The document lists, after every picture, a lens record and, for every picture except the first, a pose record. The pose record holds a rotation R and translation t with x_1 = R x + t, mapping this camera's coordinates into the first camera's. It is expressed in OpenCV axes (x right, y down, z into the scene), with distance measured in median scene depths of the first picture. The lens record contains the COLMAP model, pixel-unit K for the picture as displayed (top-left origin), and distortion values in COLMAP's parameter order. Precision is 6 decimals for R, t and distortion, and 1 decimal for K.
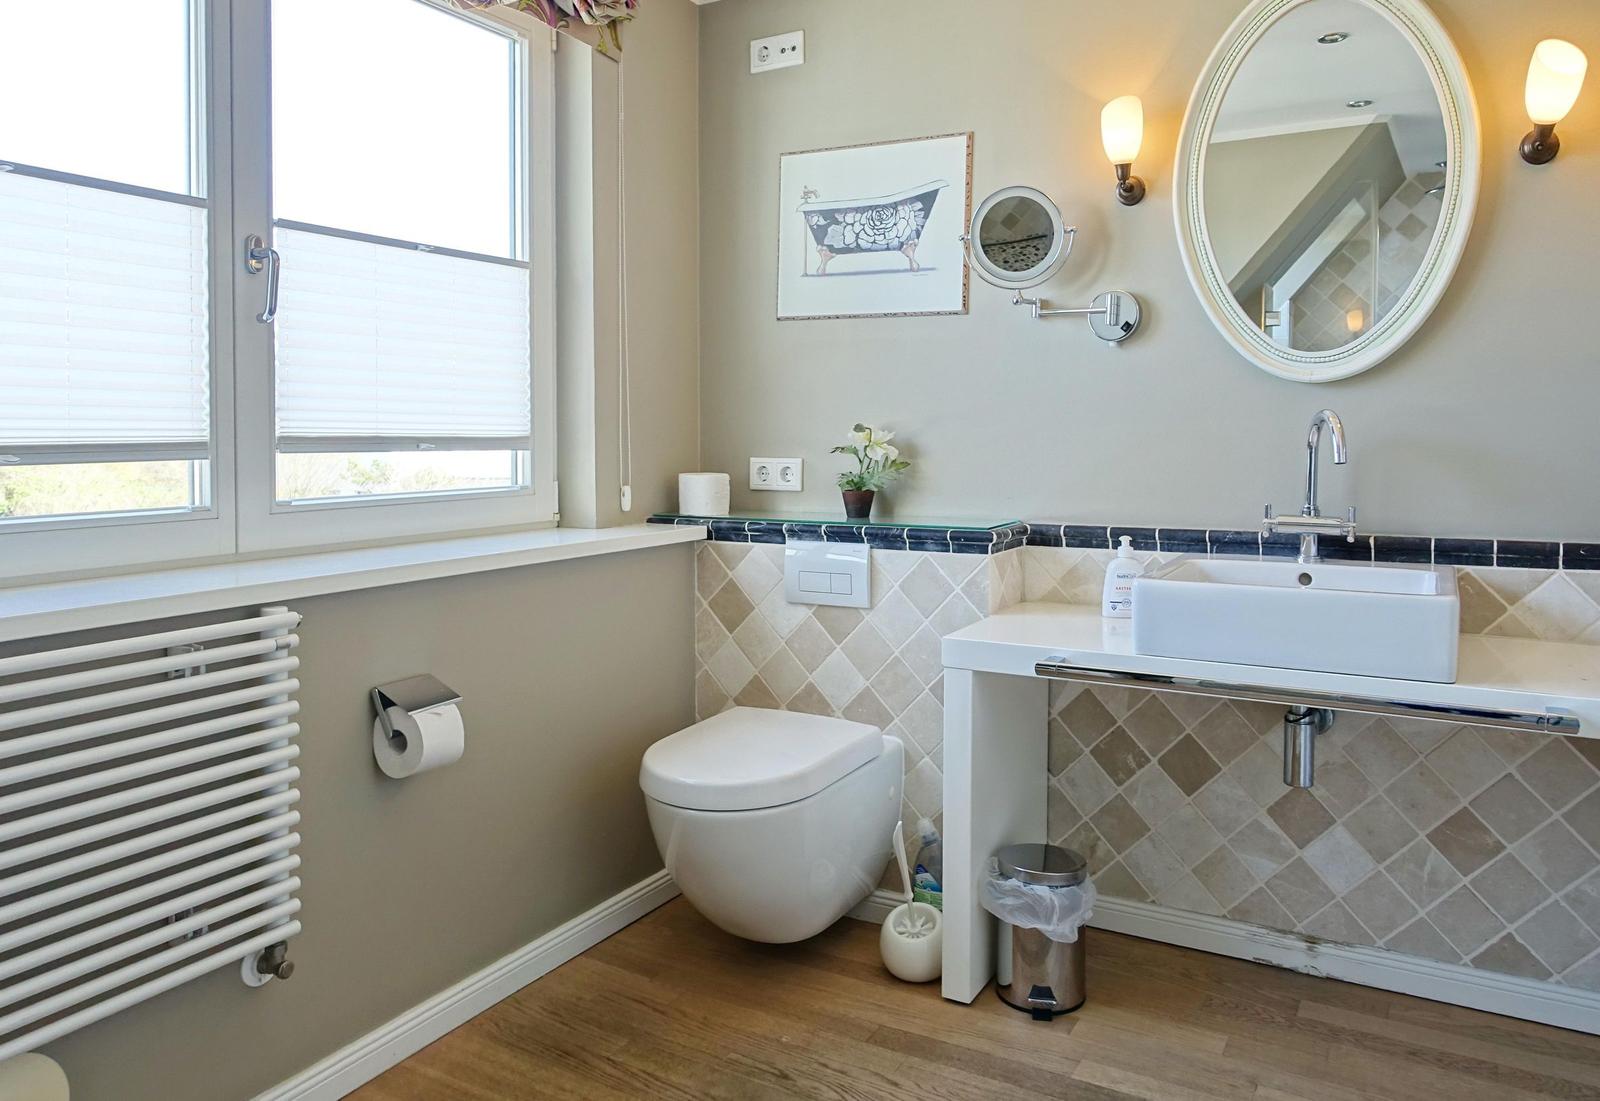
lens RADIAL K [[1129.8, 0, 799.4], [0, 1129.8, 470.1], [0, 0, 1]] dist [-0.004129, -0.000016]
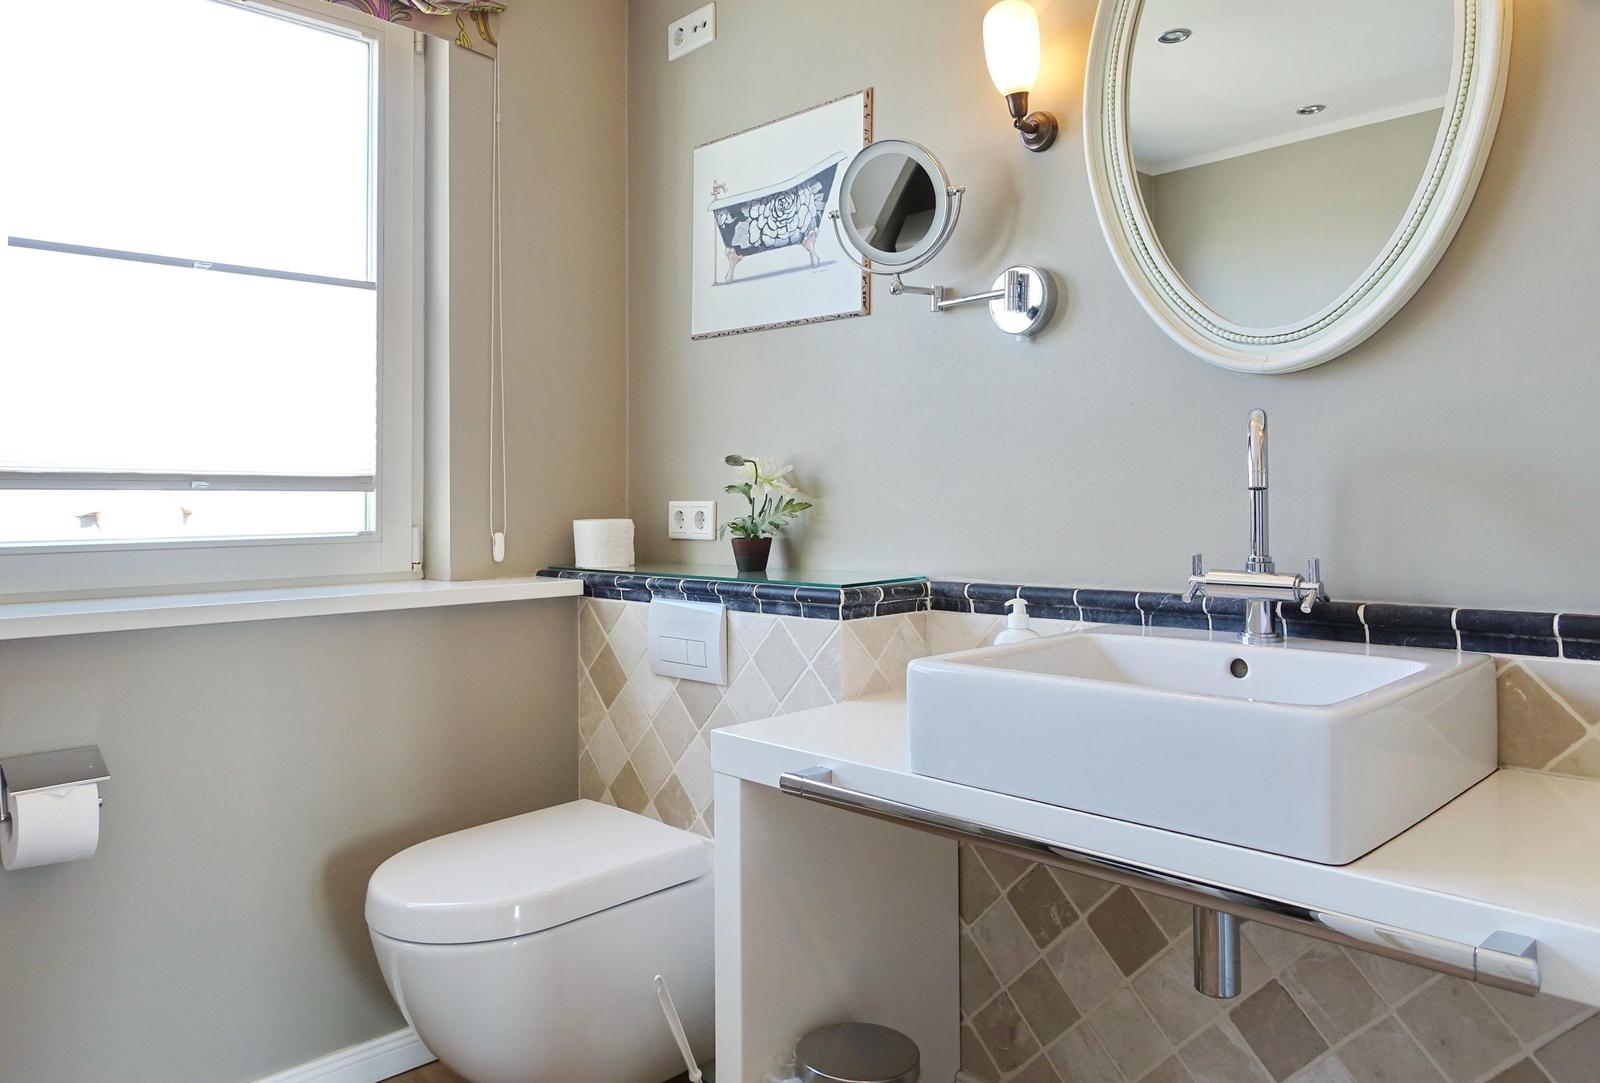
lens RADIAL K [[1087.7, 0, 802.2], [0, 1087.7, 477.1], [0, 0, 1]] dist [-0.002676, 0.000412]
pose [[0.960883, -0.014838, -0.276558, 0.318908], [0.000361, 0.998630, -0.052326, 0.015708], [0.276956, 0.050179, 0.959572, 0.266863]]
